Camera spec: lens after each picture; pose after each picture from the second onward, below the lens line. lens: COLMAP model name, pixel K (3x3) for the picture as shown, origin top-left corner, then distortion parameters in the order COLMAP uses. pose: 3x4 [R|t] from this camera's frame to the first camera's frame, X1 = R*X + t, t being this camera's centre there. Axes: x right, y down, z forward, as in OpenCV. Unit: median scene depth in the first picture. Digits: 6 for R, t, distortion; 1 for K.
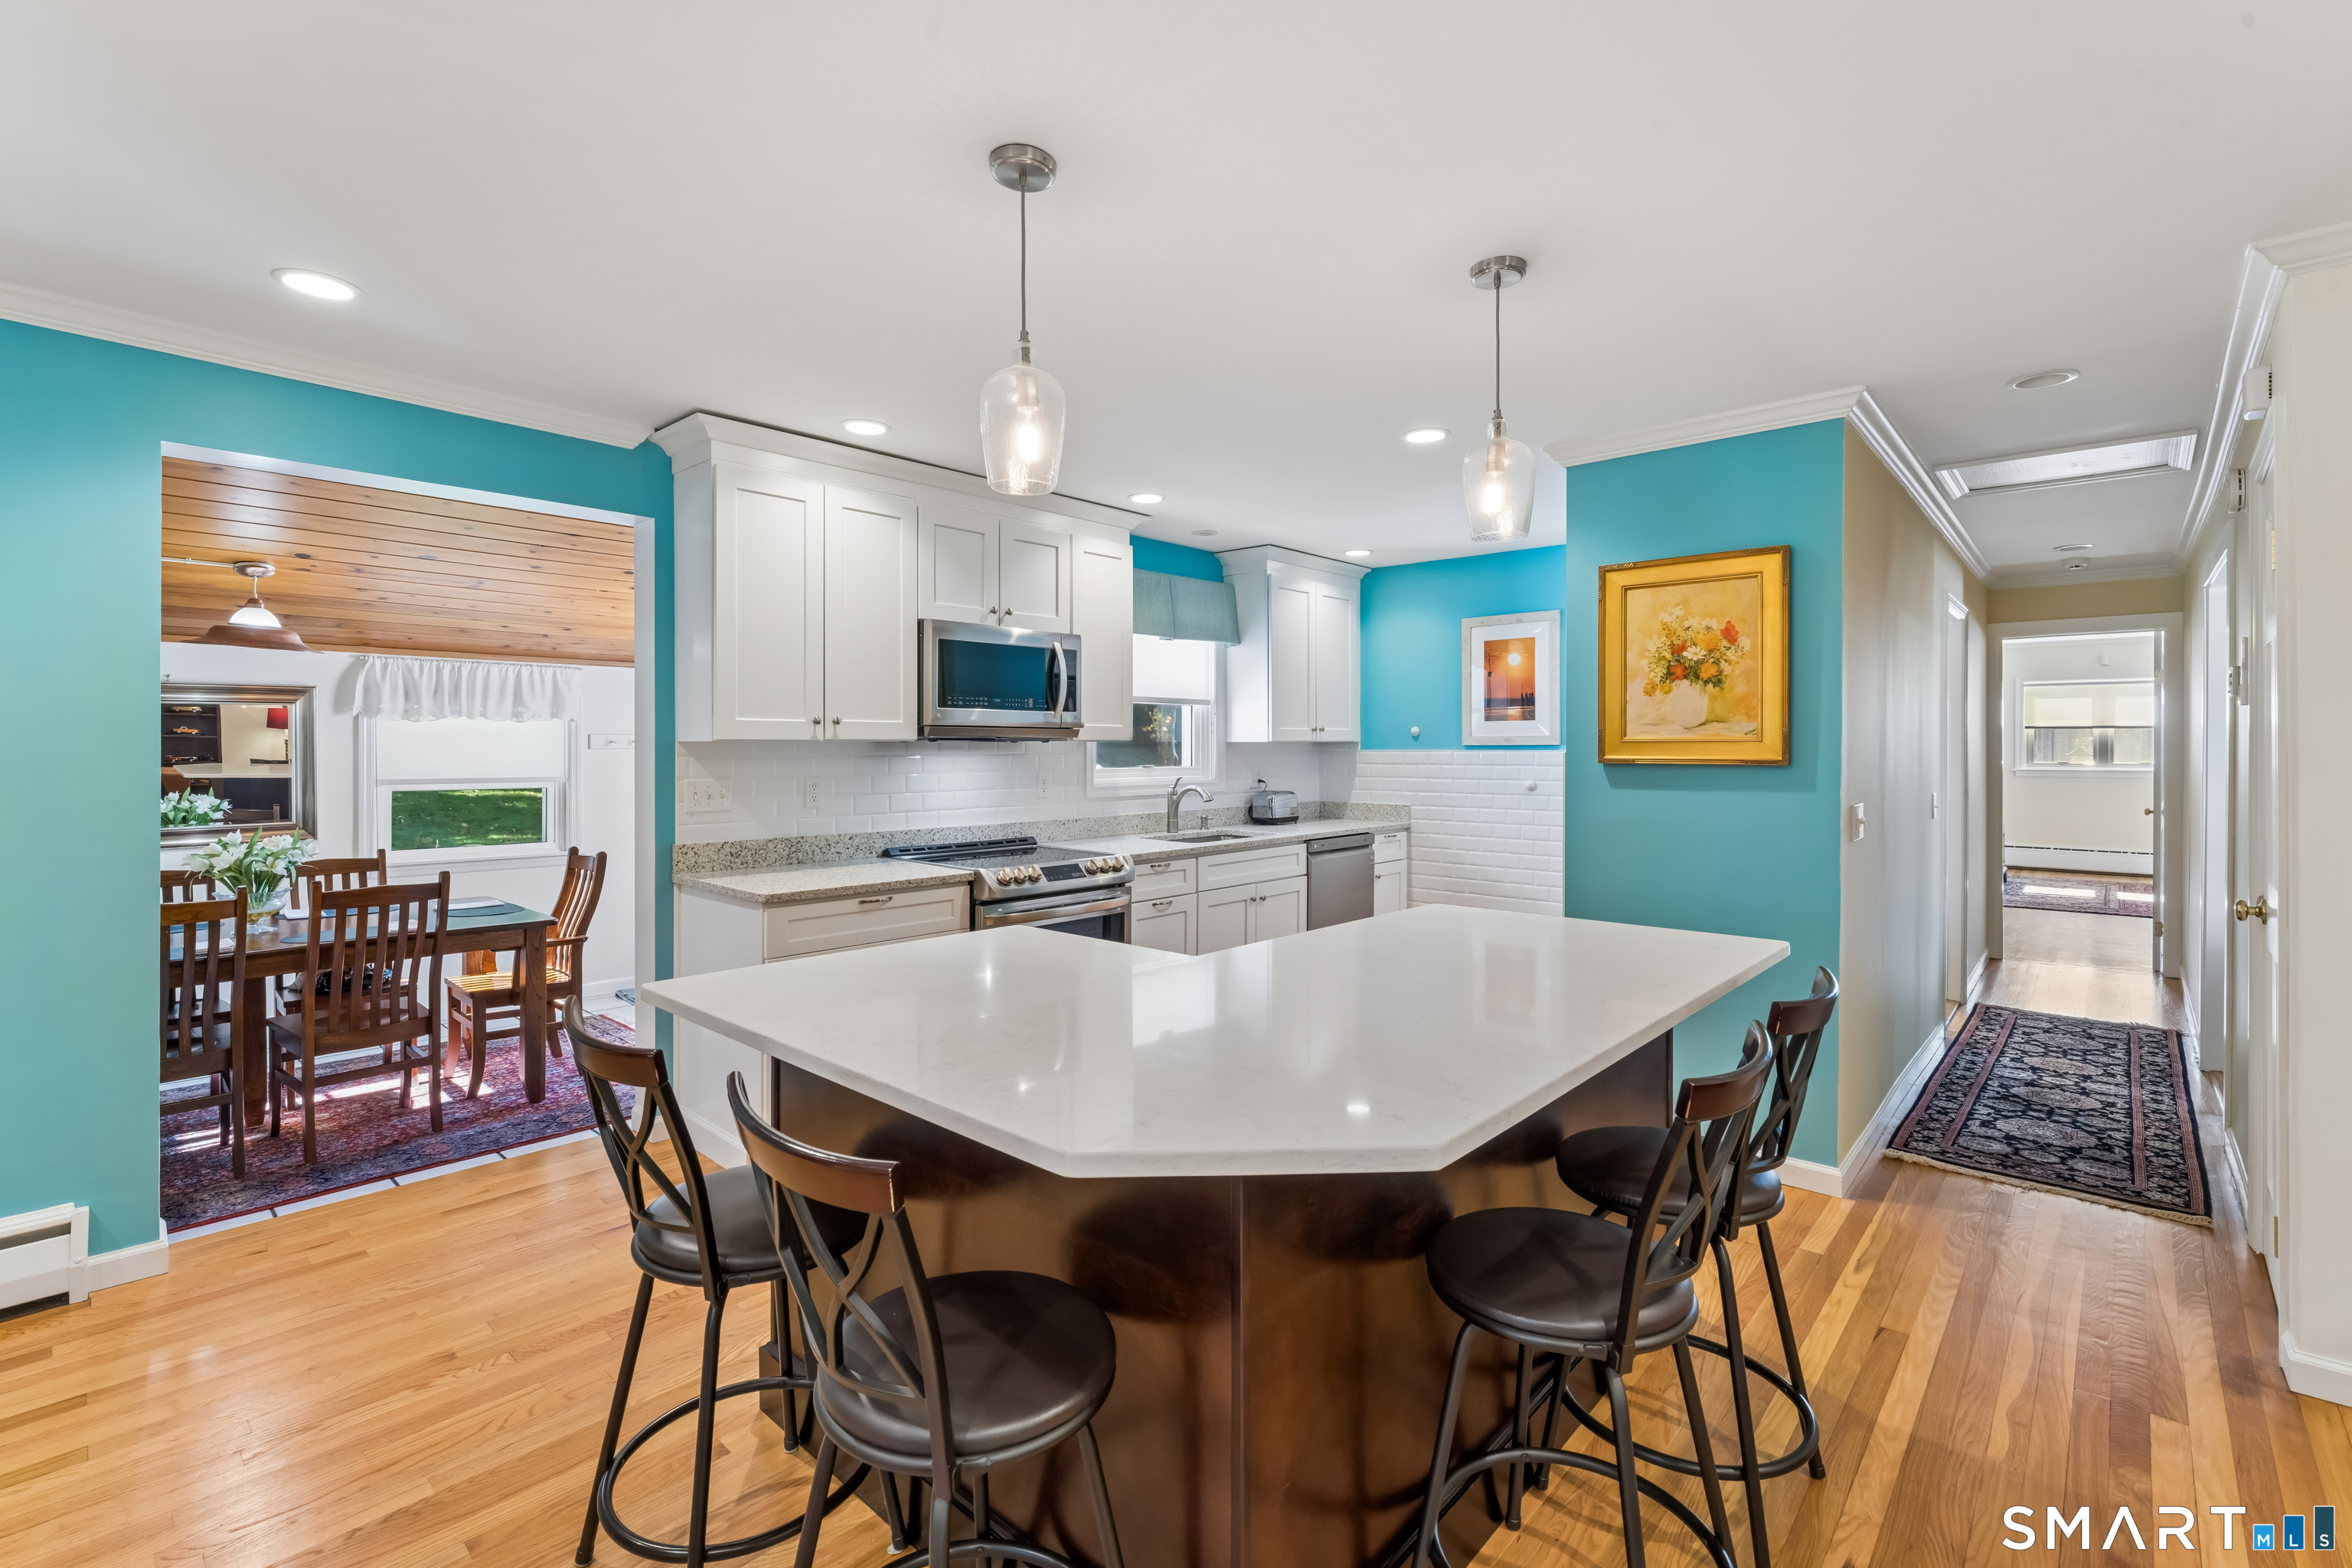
lens RADIAL K [[1038.8, 0, 1180.4], [0, 1038.8, 744.4], [0, 0, 1]] dist [-0.002870, 0.000089]
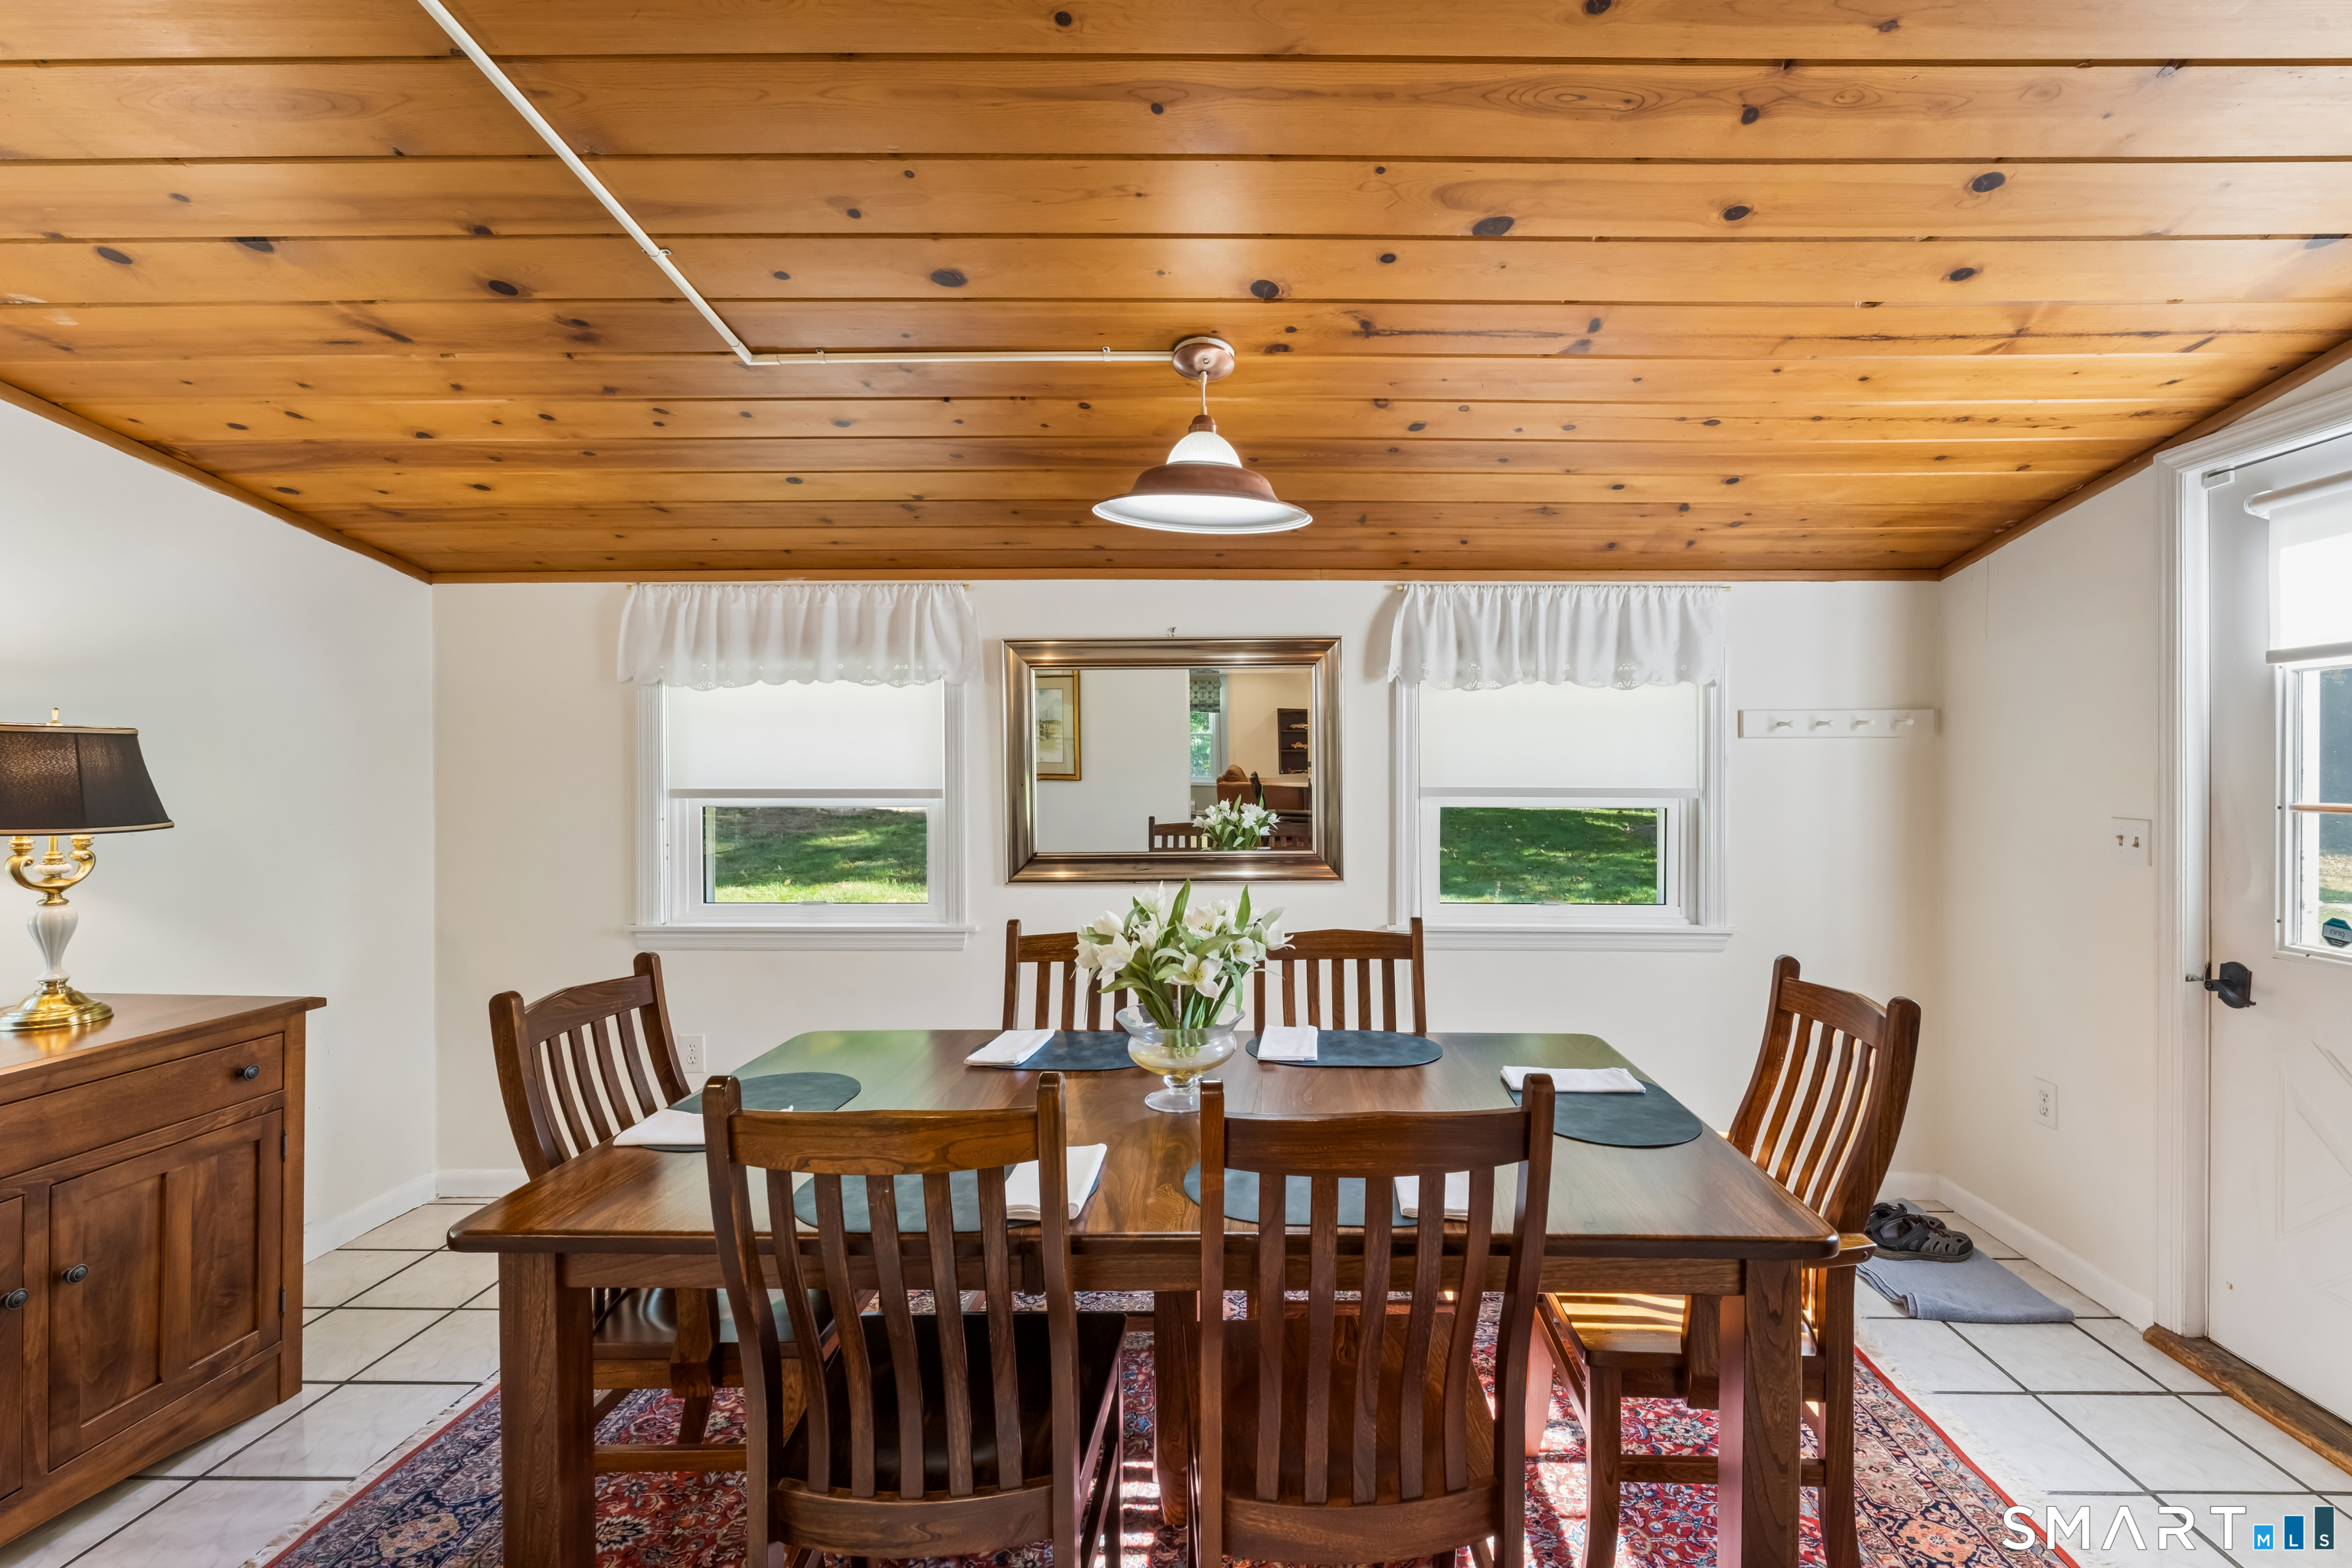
lens RADIAL K [[1038.8, 0, 1254.3], [0, 1038.8, 779.9], [0, 0, 1]] dist [-0.002870, 0.000089]
pose [[0.663642, 0.010028, -0.747983, -0.380207], [0.000308, 0.999906, 0.013678, 0.021051], [0.748050, -0.009307, 0.663577, 0.518672]]
